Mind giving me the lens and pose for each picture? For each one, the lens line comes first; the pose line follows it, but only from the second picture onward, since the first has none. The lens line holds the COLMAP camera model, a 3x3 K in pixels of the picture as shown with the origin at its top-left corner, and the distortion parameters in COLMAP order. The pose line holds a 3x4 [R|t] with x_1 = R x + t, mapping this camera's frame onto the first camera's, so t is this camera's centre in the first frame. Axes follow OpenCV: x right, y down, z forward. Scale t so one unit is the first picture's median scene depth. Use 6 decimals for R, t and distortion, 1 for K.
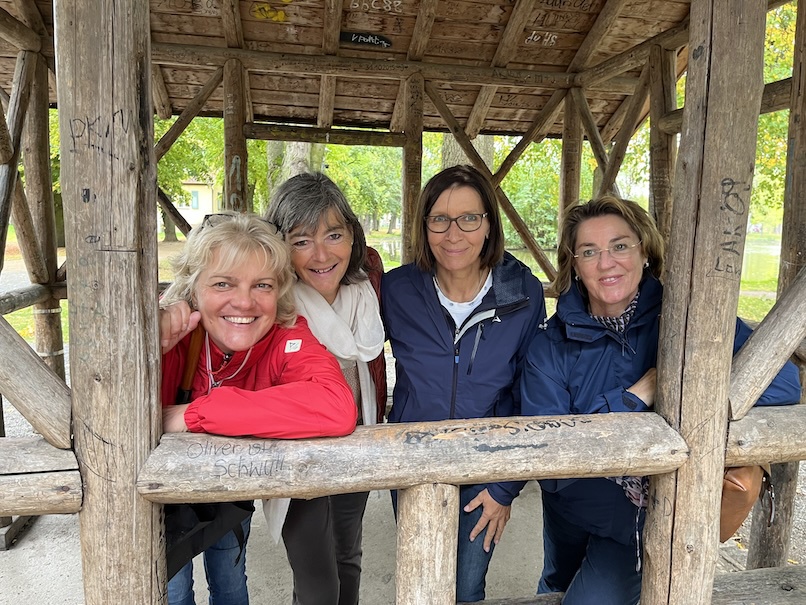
lens RADIAL K [[614.3, 0, 399.5], [0, 614.3, 306.3], [0, 0, 1]] dist [0.059921, -0.080730]
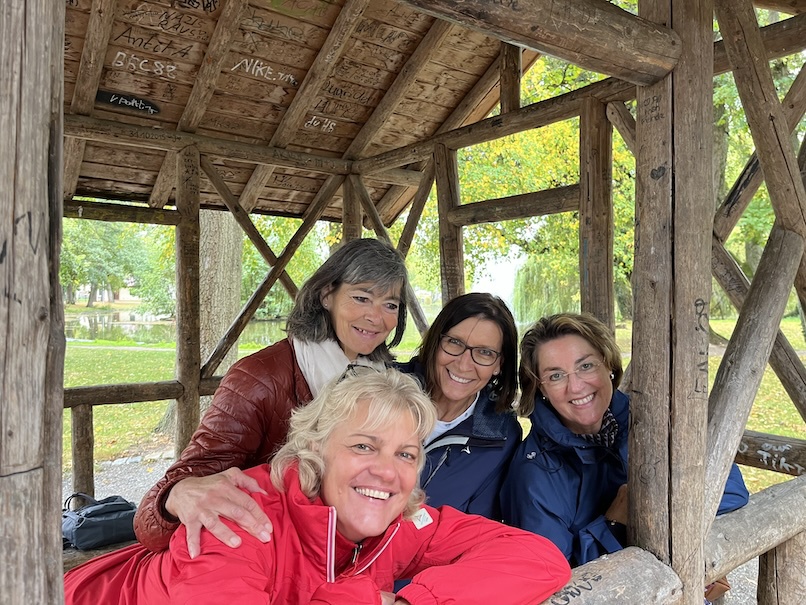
lens RADIAL K [[614.3, 0, 399.5], [0, 614.3, 306.3], [0, 0, 1]] dist [0.059921, -0.080730]
pose [[0.897484, -0.023758, 0.440406, -0.102585], [0.072443, 0.992927, -0.094065, -0.041407], [-0.435056, 0.116326, 0.892857, 0.099252]]
